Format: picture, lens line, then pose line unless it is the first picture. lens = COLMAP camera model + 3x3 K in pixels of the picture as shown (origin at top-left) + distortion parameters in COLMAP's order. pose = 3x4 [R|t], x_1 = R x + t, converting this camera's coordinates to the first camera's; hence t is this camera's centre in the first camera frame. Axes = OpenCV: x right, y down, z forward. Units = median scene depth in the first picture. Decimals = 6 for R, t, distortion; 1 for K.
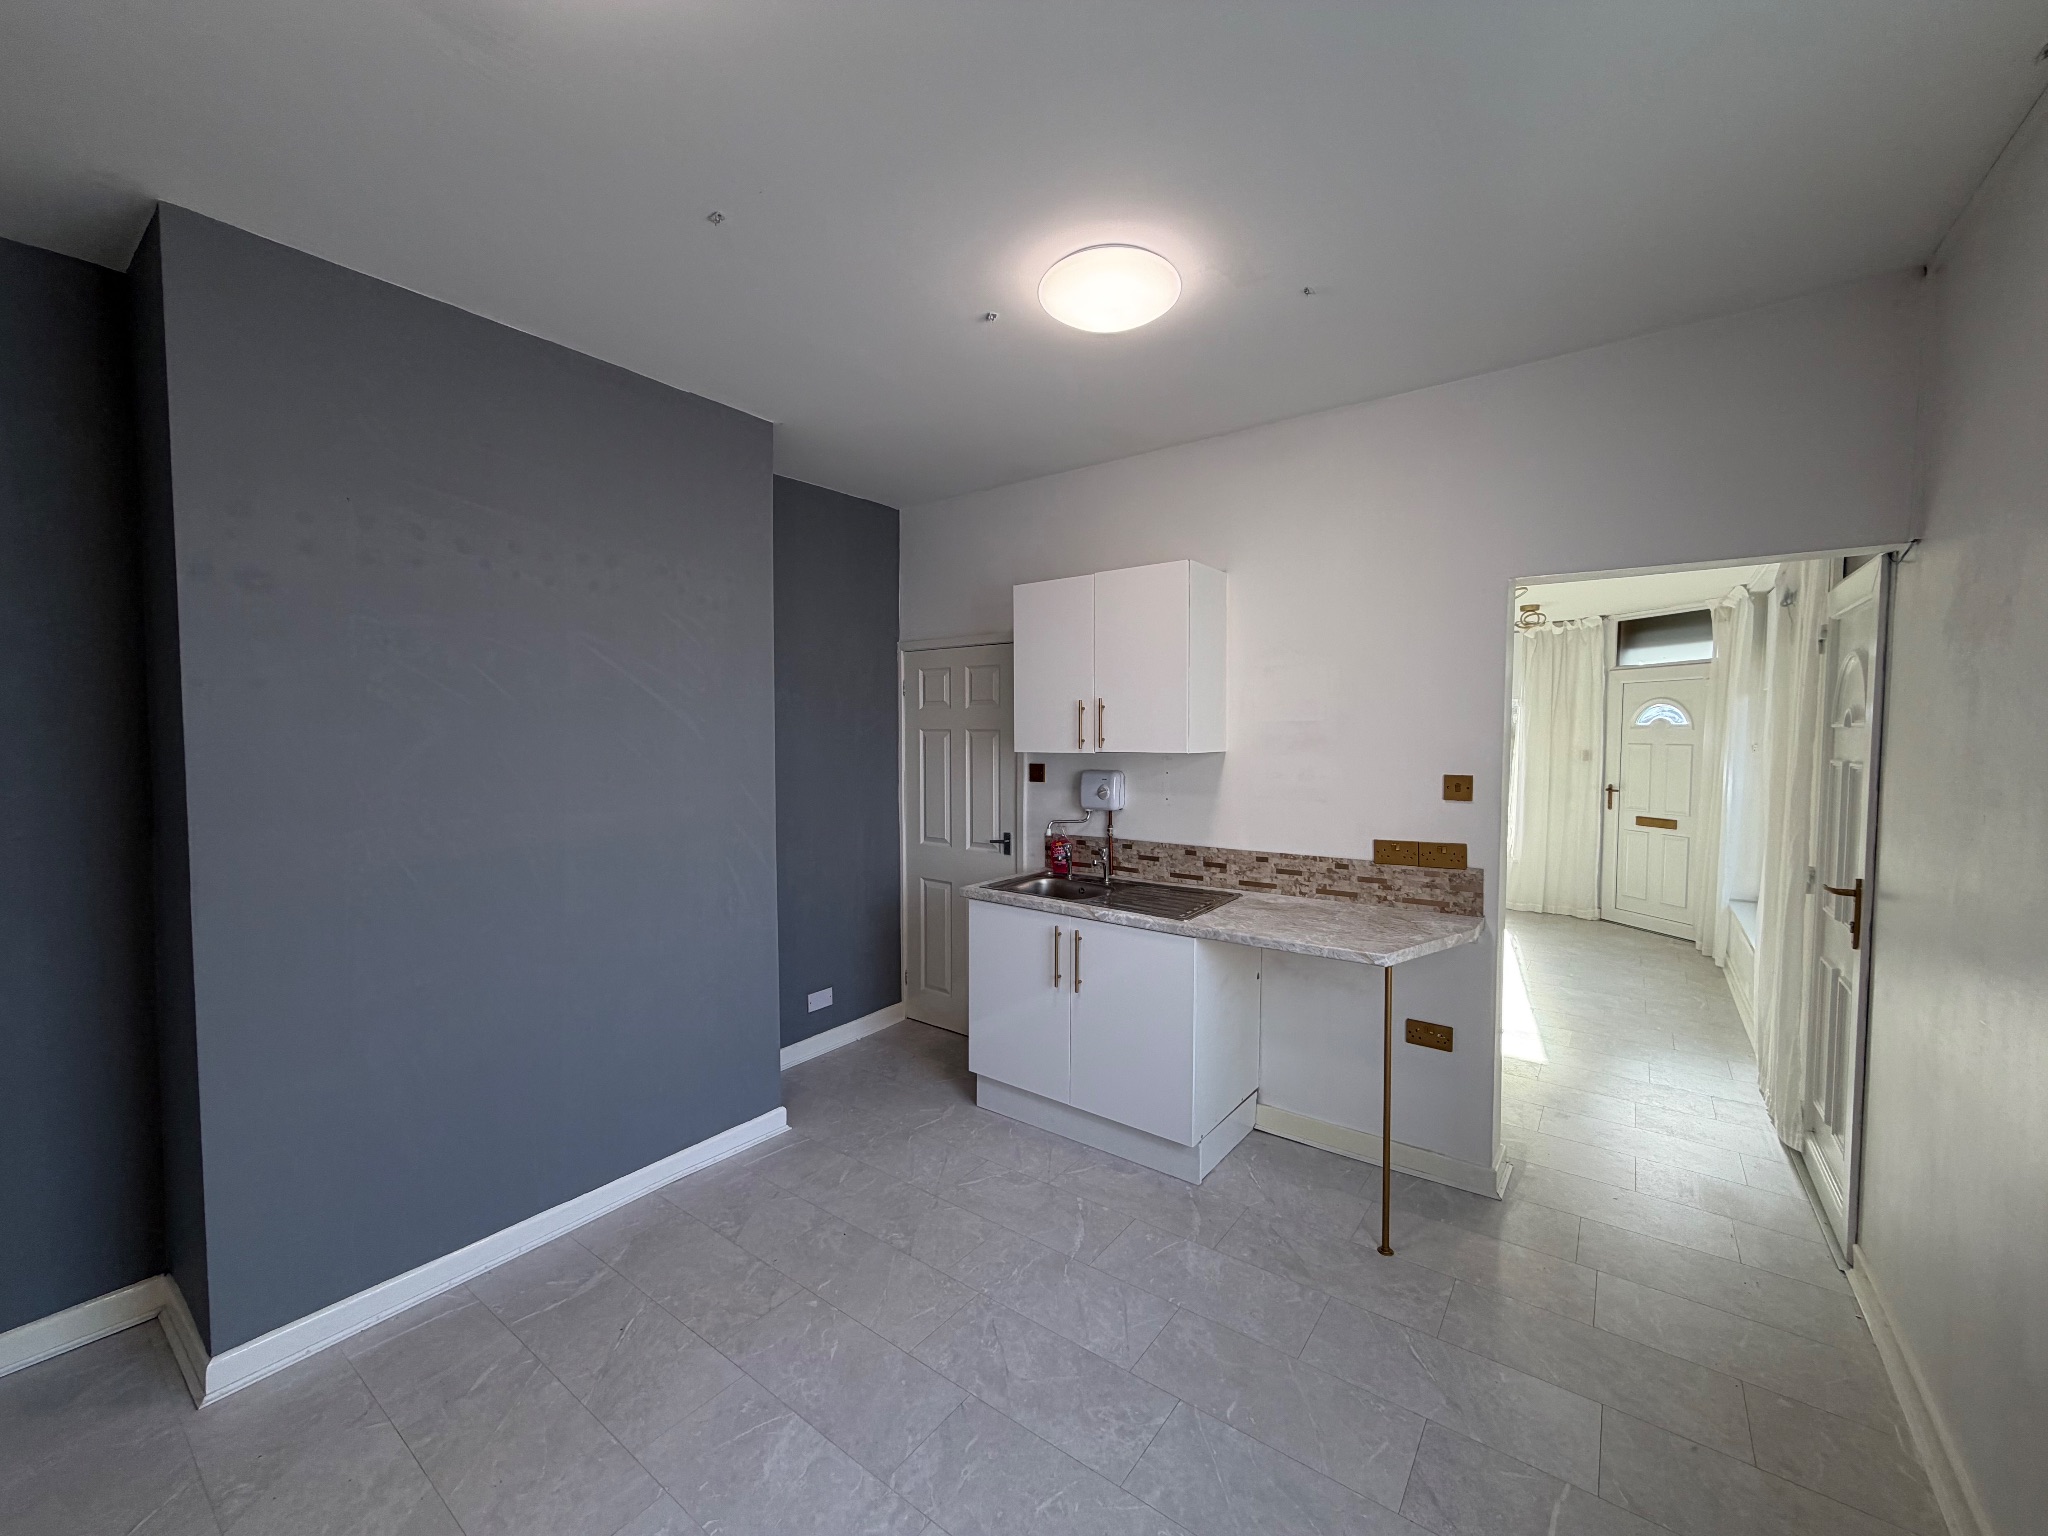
lens RADIAL K [[814.1, 0, 1019.9], [0, 814.1, 767.7], [0, 0, 1]] dist [0.000964, -0.000093]
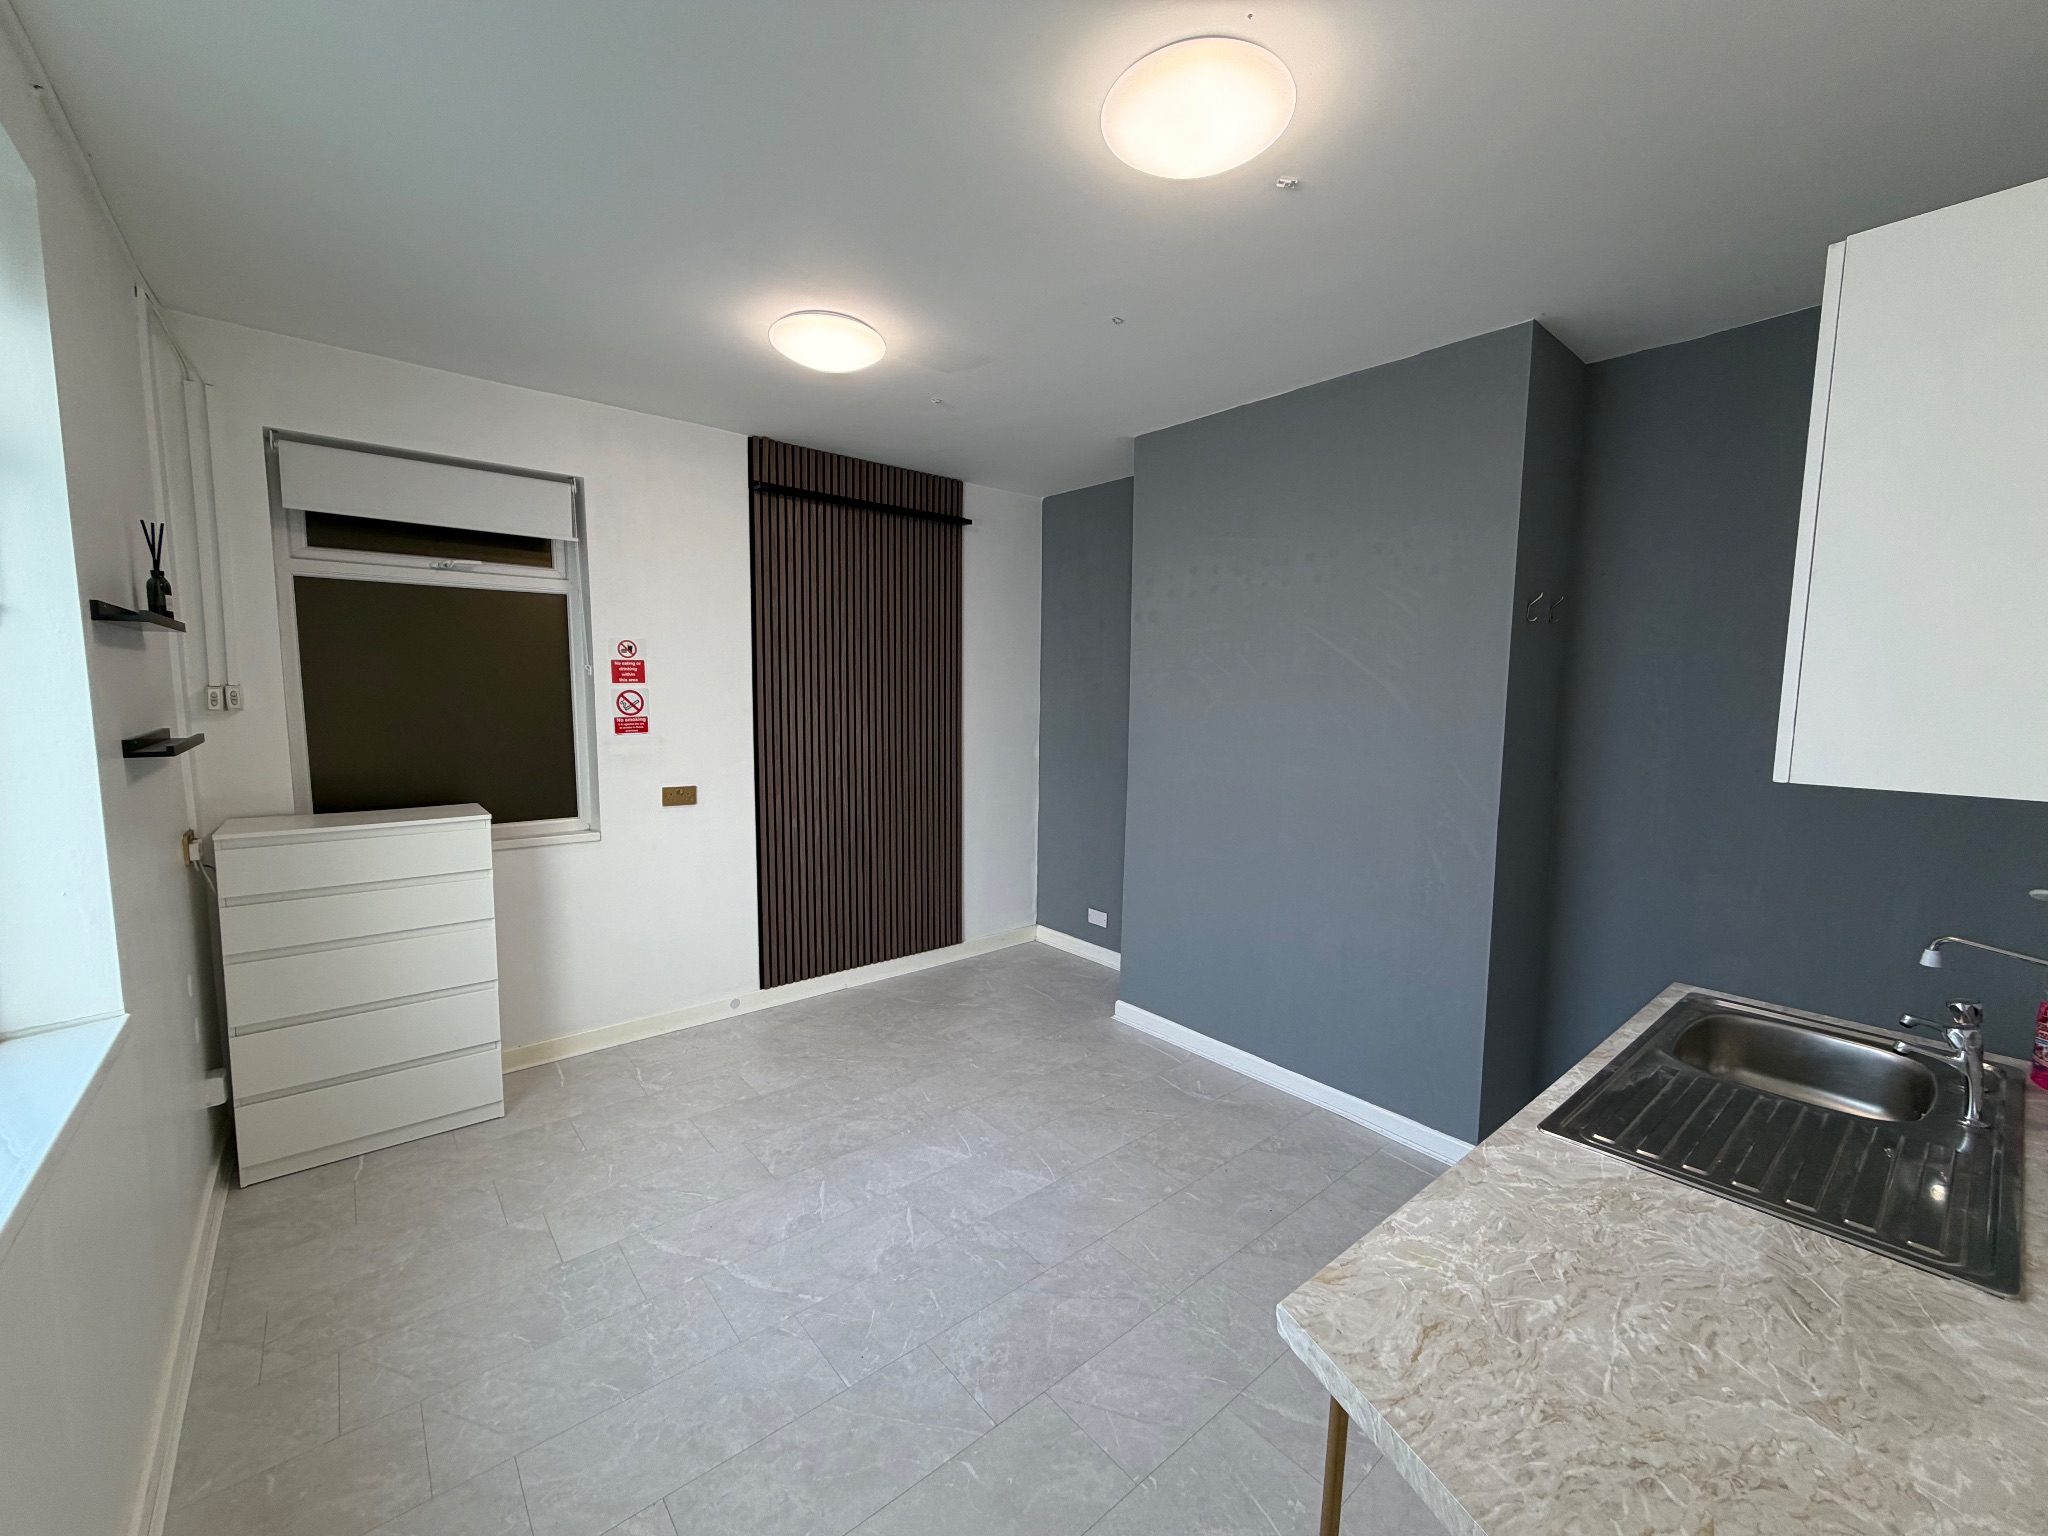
lens RADIAL K [[814.1, 0, 1019.9], [0, 814.1, 767.7], [0, 0, 1]] dist [0.000964, -0.000093]
pose [[-0.226486, 0.092703, -0.969593, 0.779326], [-0.058822, 0.992342, 0.108618, -0.053538], [0.972237, 0.081634, -0.219299, 0.890034]]
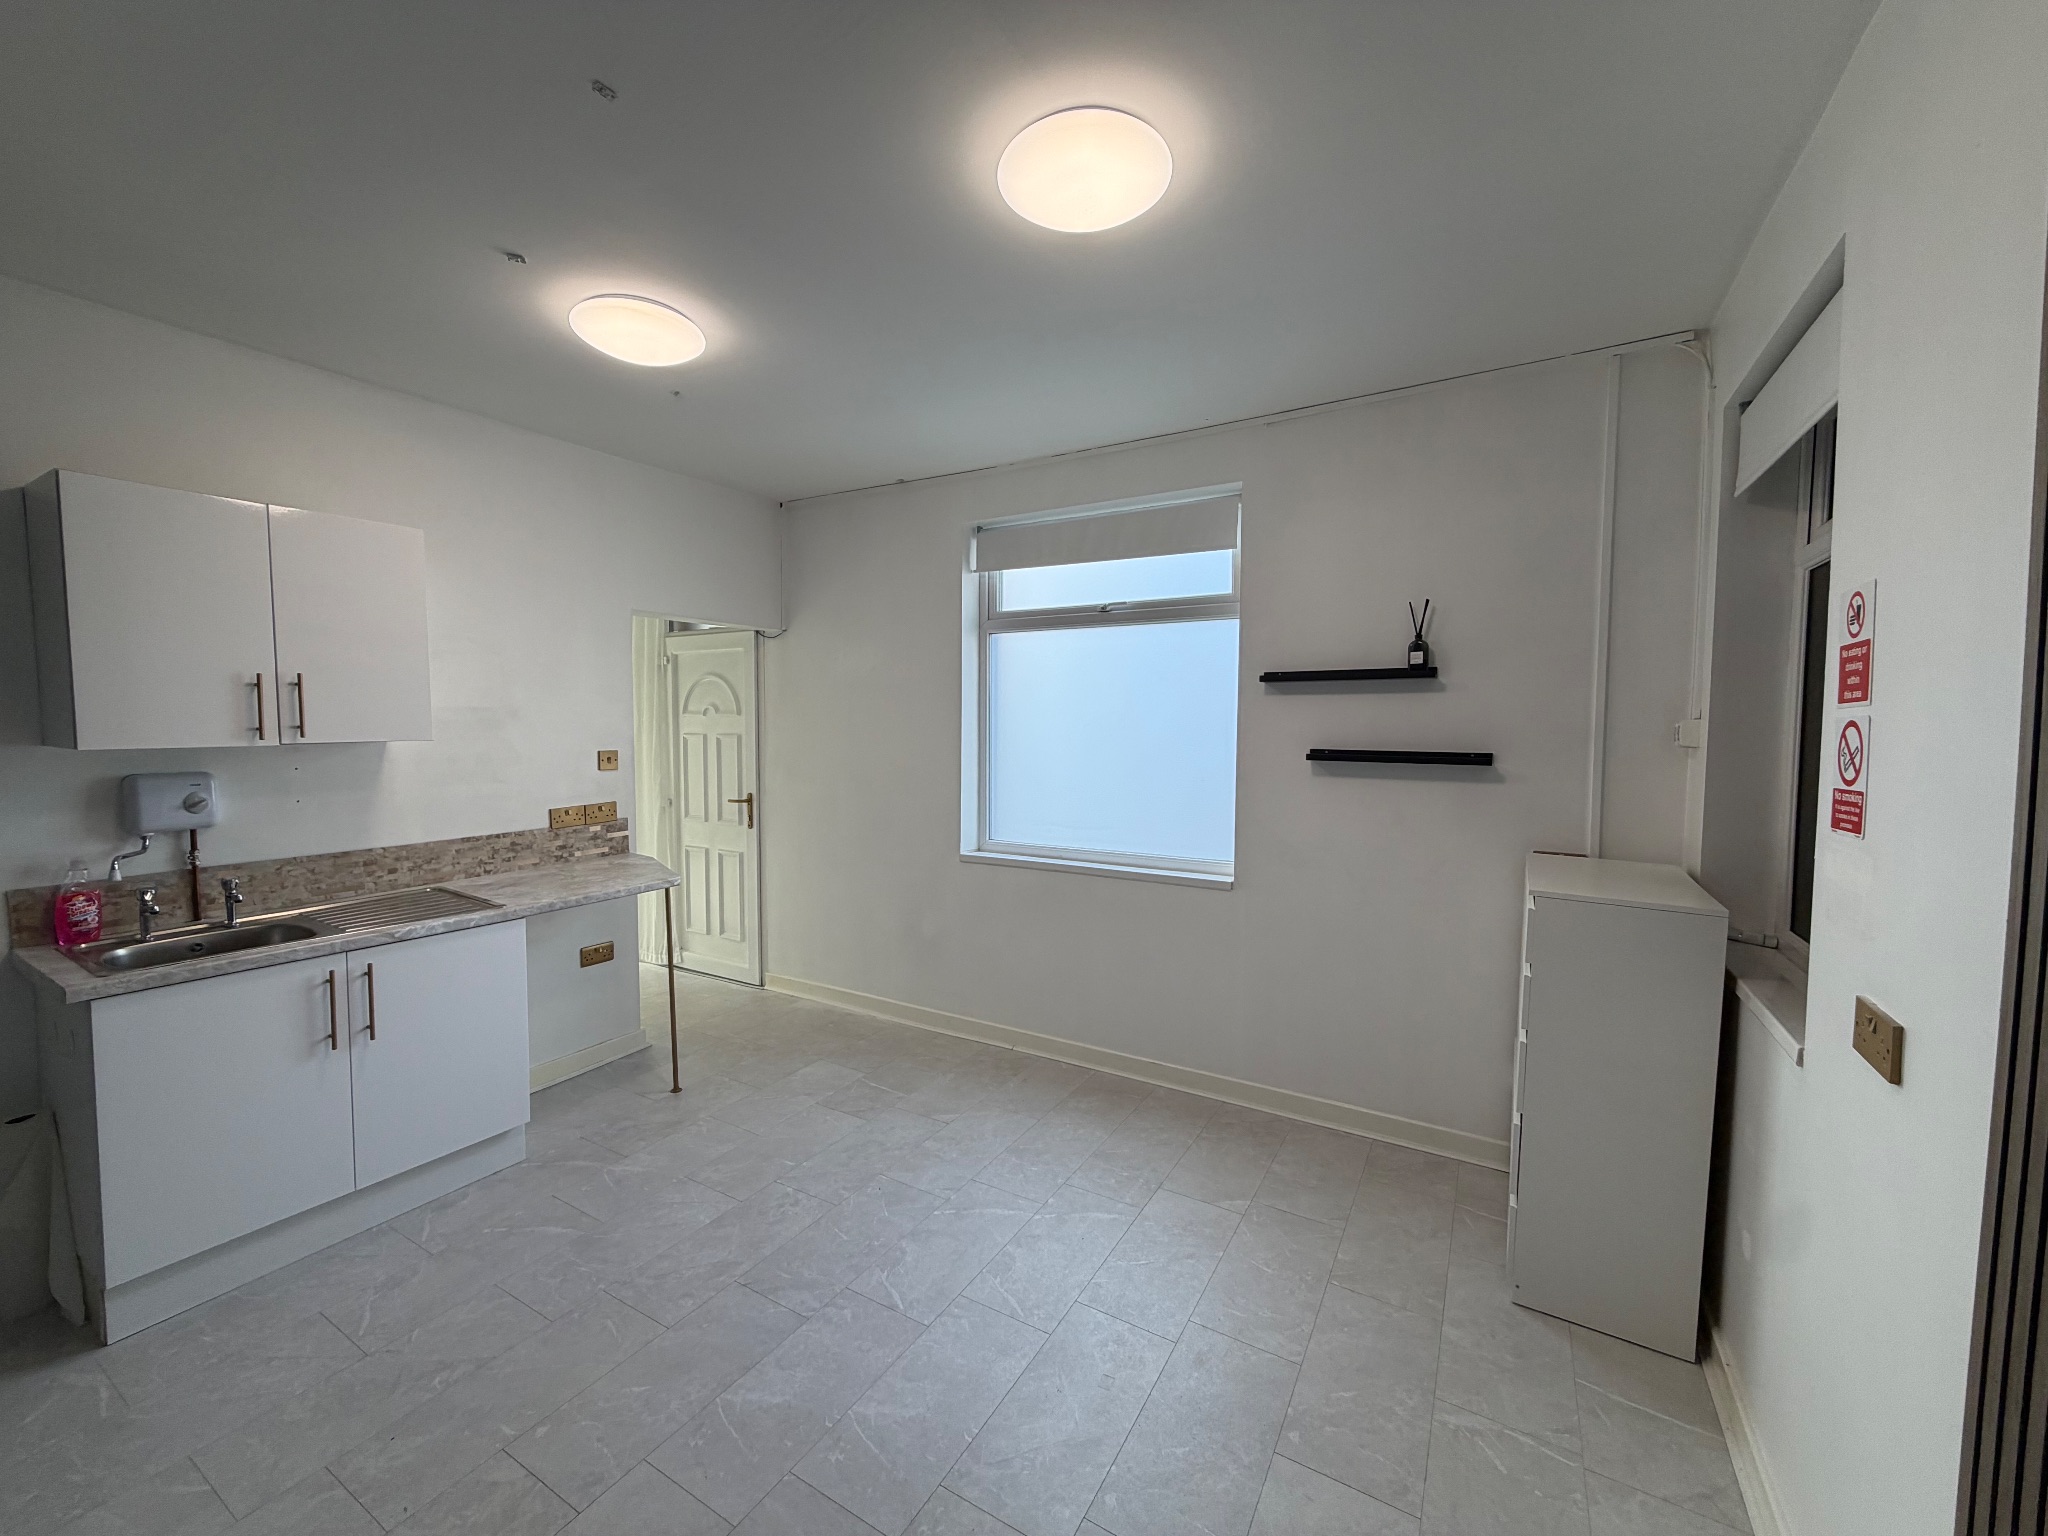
lens RADIAL K [[814.1, 0, 1019.9], [0, 814.1, 767.7], [0, 0, 1]] dist [0.000964, -0.000093]
pose [[-0.105720, -0.058940, 0.992648, -0.944421], [0.041694, 0.997101, 0.063645, -0.021731], [-0.993521, 0.048116, -0.102956, 0.520192]]
